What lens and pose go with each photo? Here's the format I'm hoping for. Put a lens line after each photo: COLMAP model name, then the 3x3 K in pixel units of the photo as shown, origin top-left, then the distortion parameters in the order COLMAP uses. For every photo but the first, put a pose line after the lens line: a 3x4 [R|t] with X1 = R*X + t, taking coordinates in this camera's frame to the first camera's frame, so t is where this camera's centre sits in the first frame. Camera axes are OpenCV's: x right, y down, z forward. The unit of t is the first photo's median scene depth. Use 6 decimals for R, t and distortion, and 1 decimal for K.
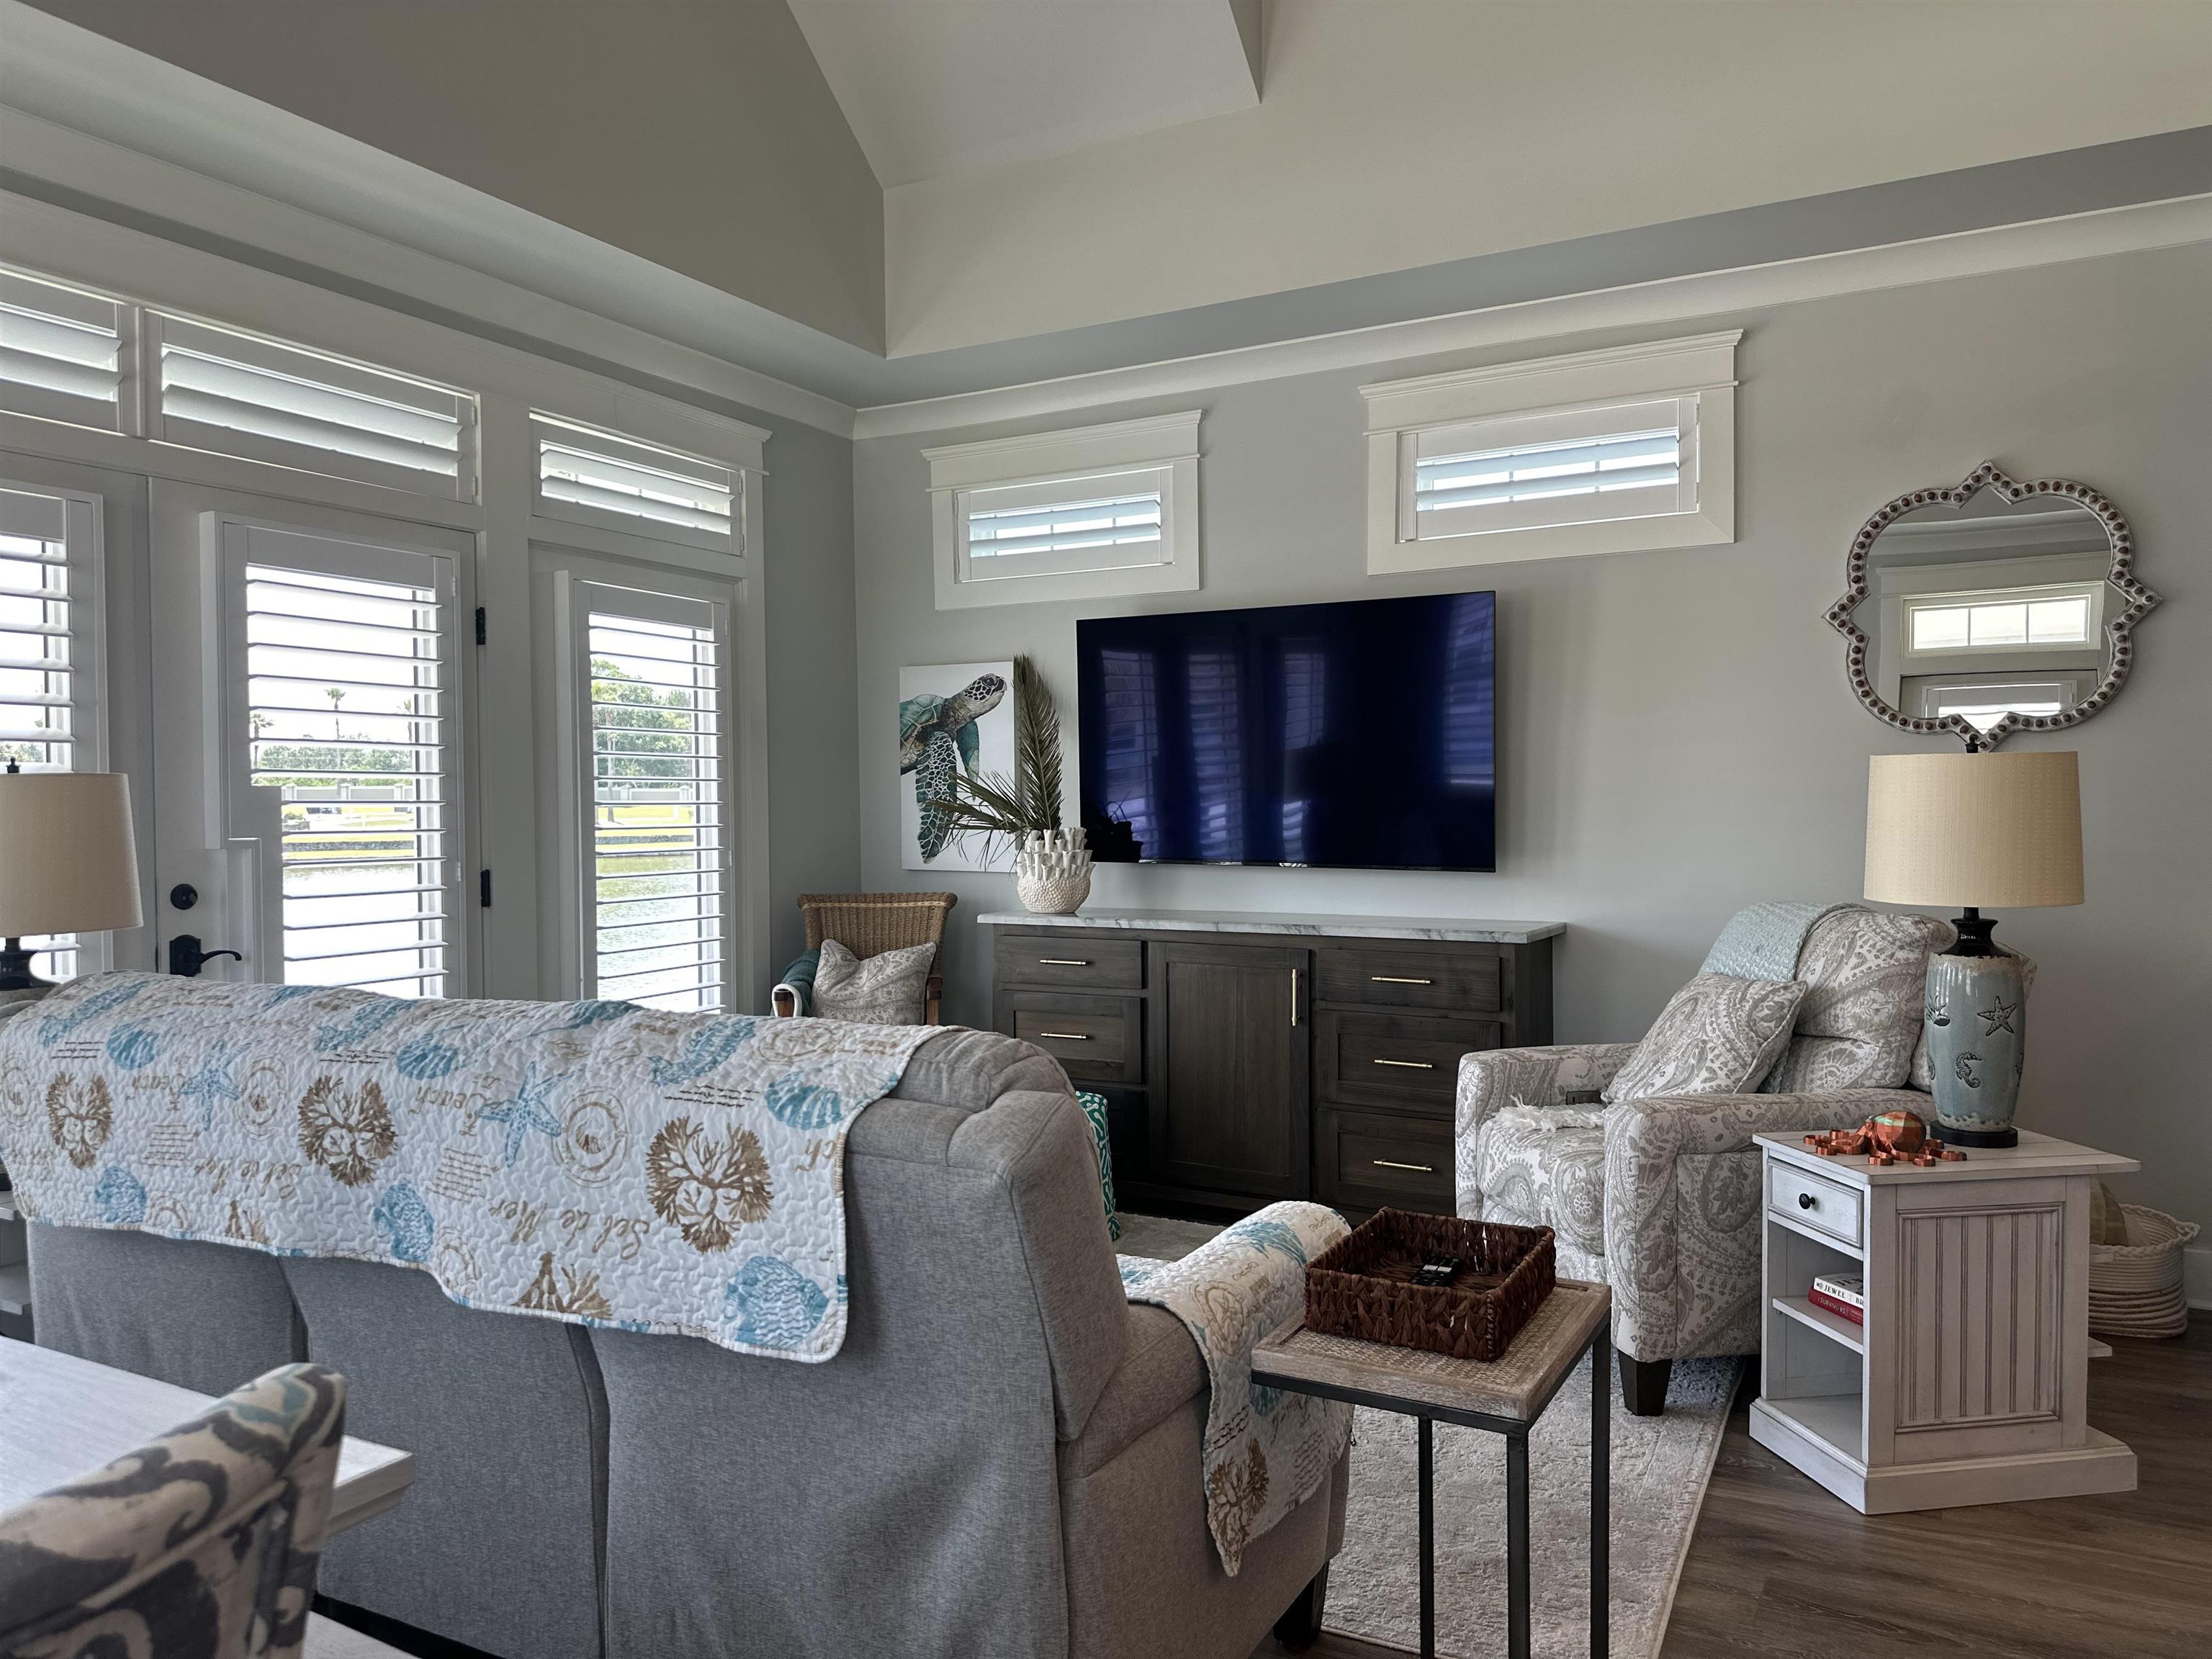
lens RADIAL K [[1547.7, 0, 1109.7], [0, 1547.7, 836.4], [0, 0, 1]] dist [0.072322, -0.094196]
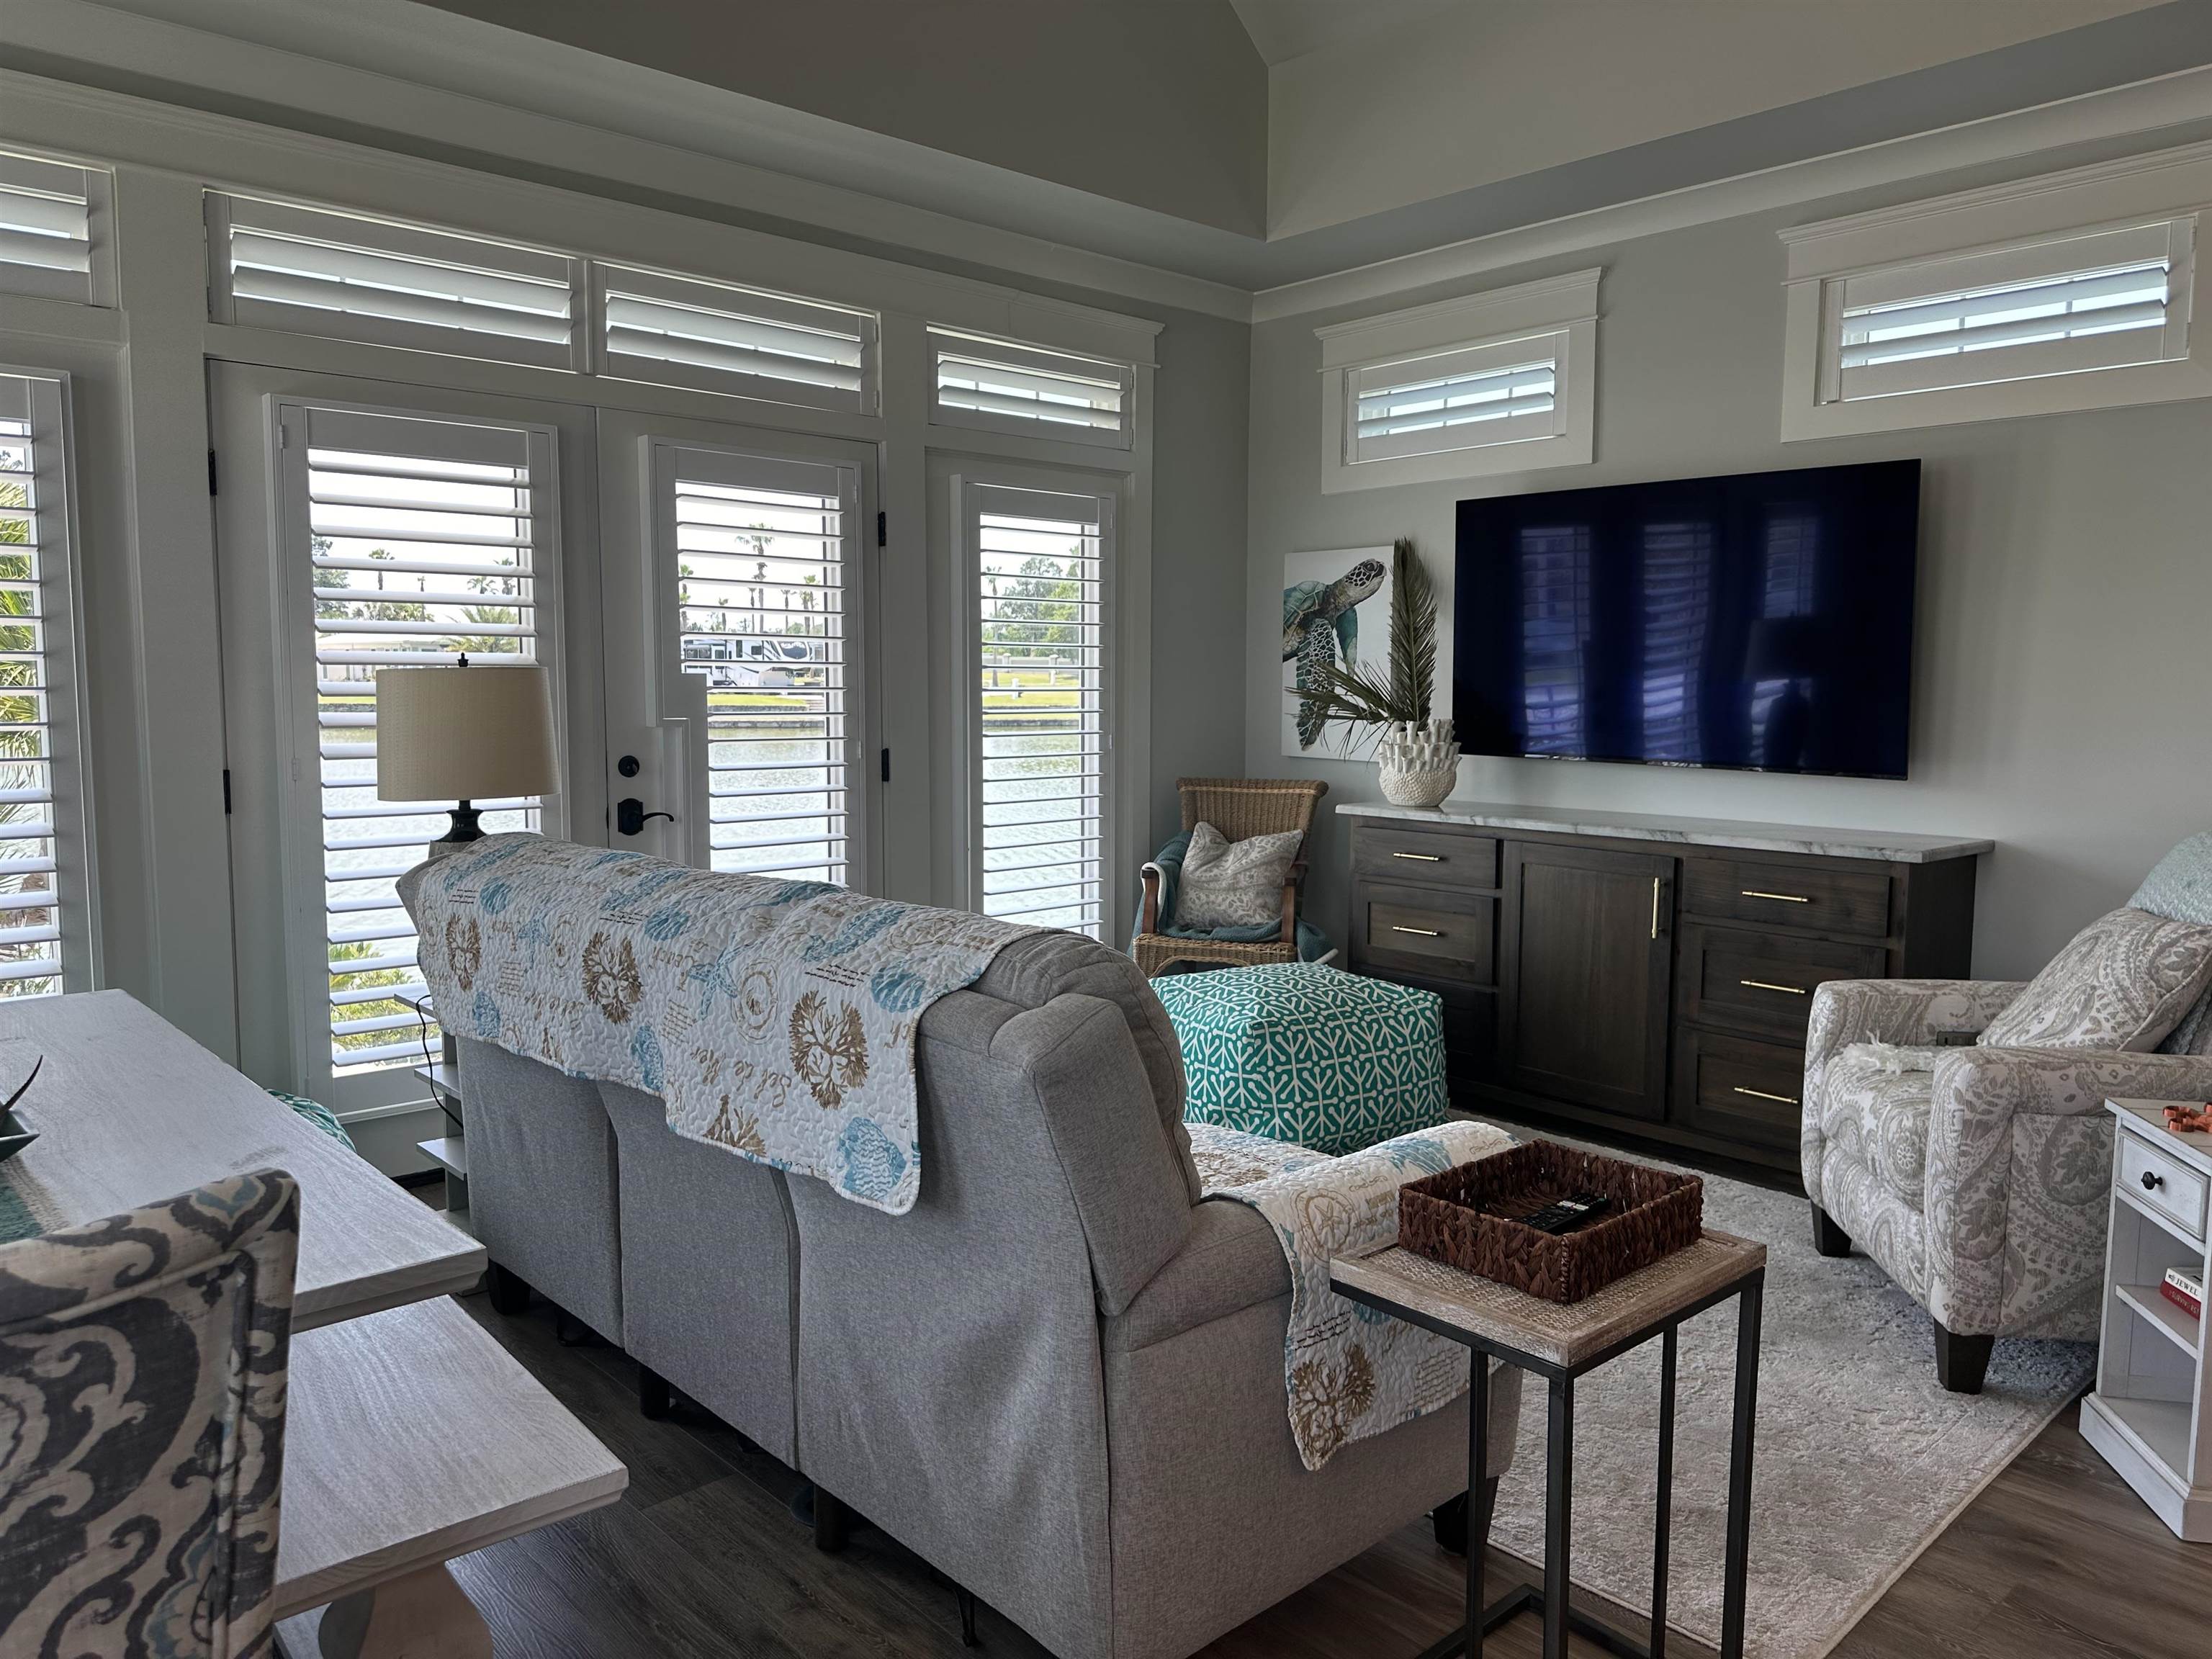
lens RADIAL K [[1547.7, 0, 1097.6], [0, 1547.7, 821.7], [0, 0, 1]] dist [0.072322, -0.094196]
pose [[0.942732, 0.041922, -0.330905, 0.145307], [-0.018011, 0.997021, 0.075002, -0.015797], [0.333063, -0.064747, 0.940679, 0.004645]]
